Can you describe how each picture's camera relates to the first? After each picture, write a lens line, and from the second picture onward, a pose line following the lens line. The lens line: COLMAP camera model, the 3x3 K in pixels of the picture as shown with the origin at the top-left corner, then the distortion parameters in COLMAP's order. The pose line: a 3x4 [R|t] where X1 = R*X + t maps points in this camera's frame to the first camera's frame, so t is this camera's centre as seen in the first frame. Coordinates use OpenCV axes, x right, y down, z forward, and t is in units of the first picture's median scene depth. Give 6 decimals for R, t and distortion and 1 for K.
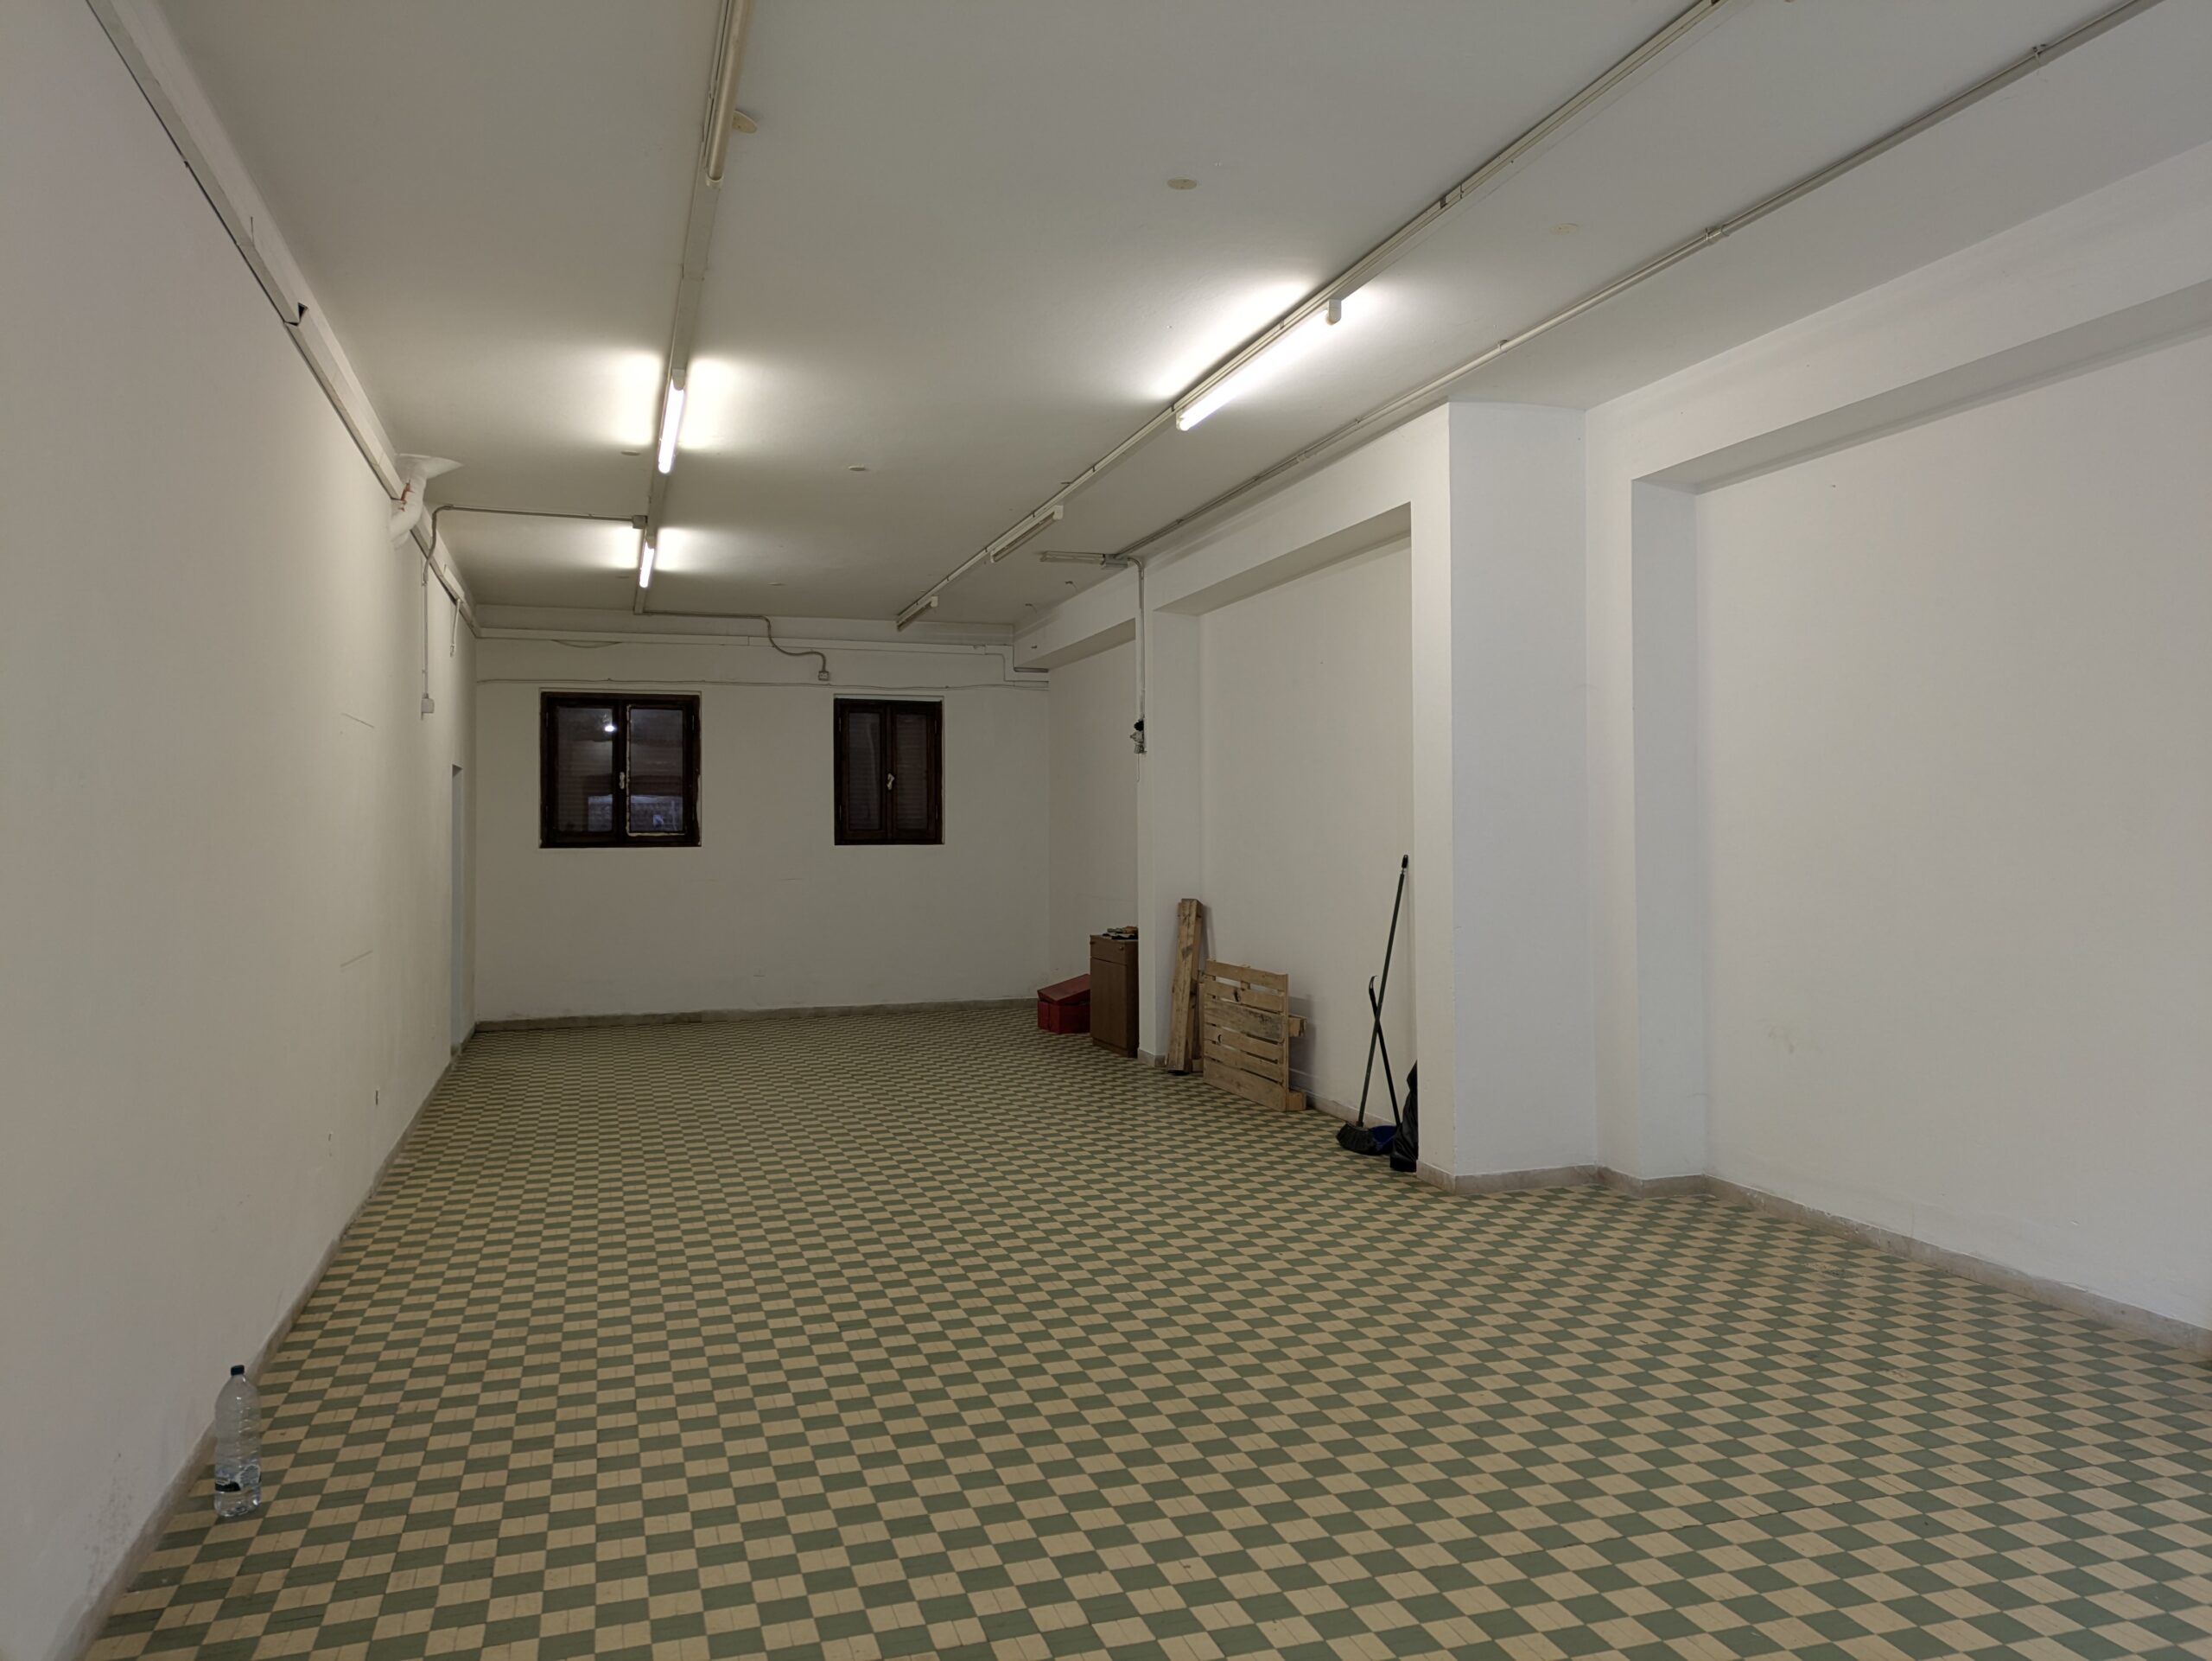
lens RADIAL K [[1634.6, 0, 1106.0], [0, 1634.6, 830.5], [0, 0, 1]] dist [0.097791, -0.079343]
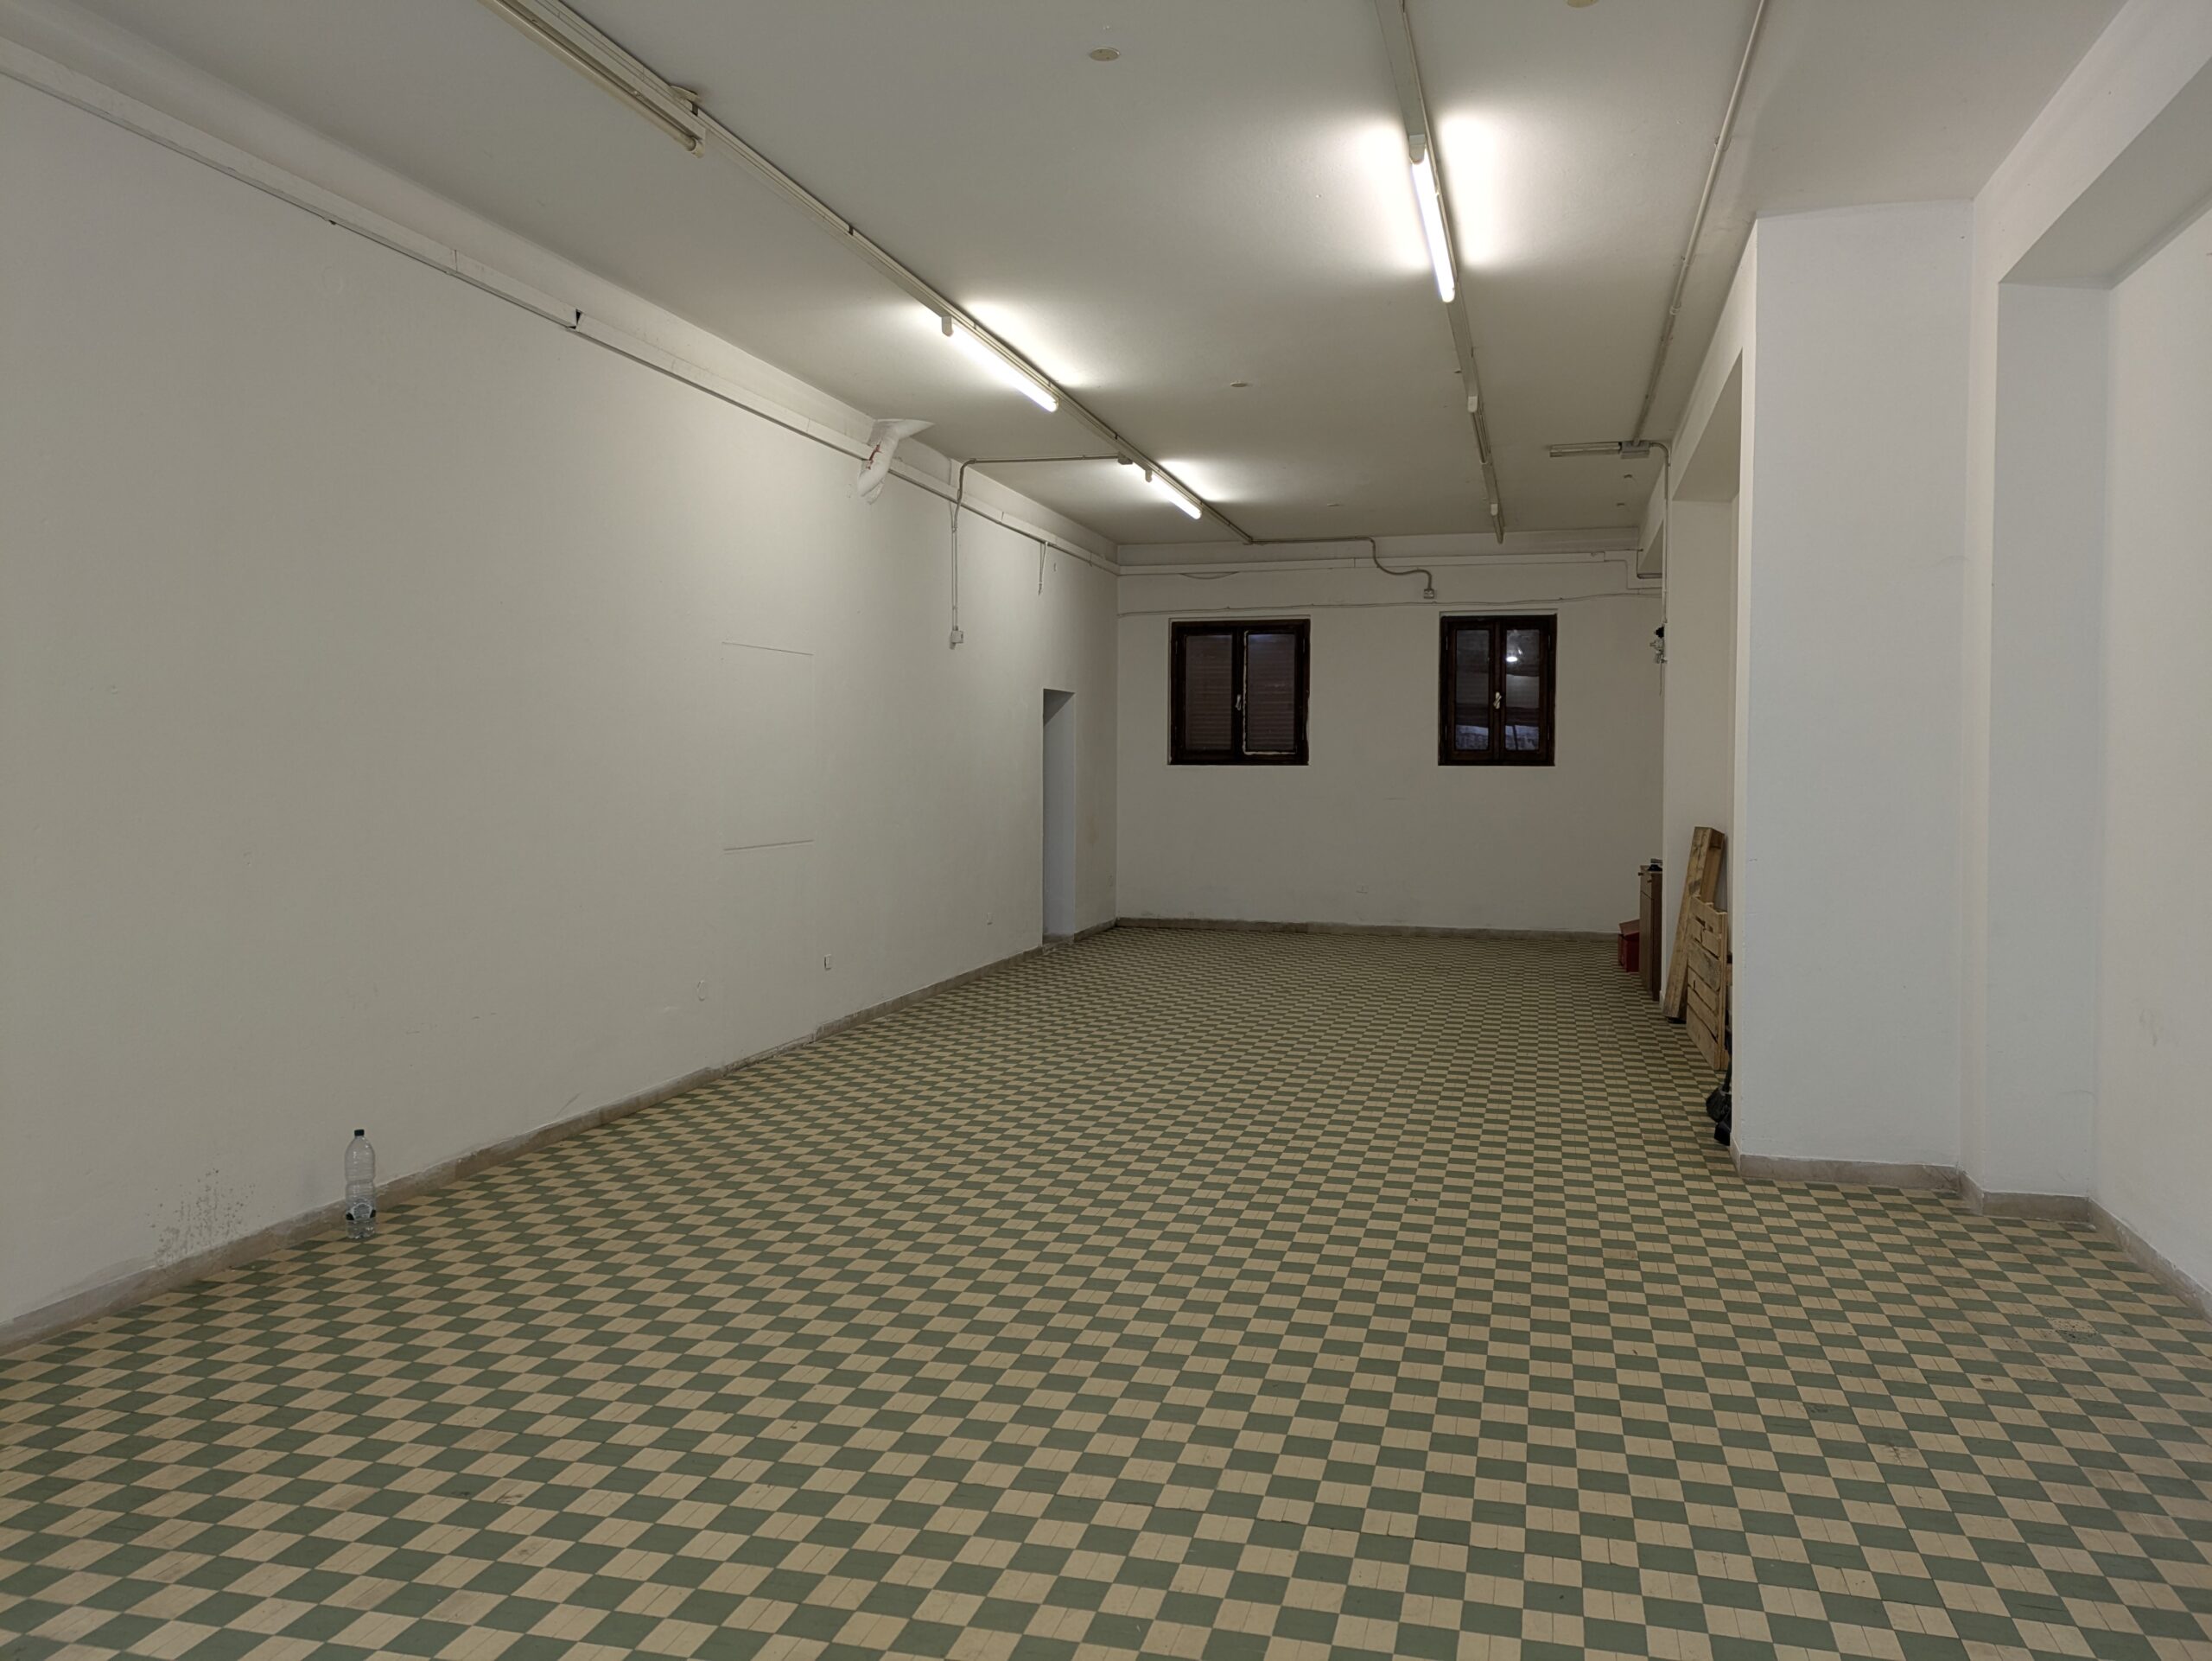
lens RADIAL K [[1621.8, 0, 1106.0], [0, 1621.8, 830.5], [0, 0, 1]] dist [0.066178, -0.004014]
pose [[0.841489, 0.033200, -0.539254, 0.204500], [-0.009441, 0.998861, 0.046763, 0.004335], [0.540192, -0.034259, 0.840844, 0.066473]]
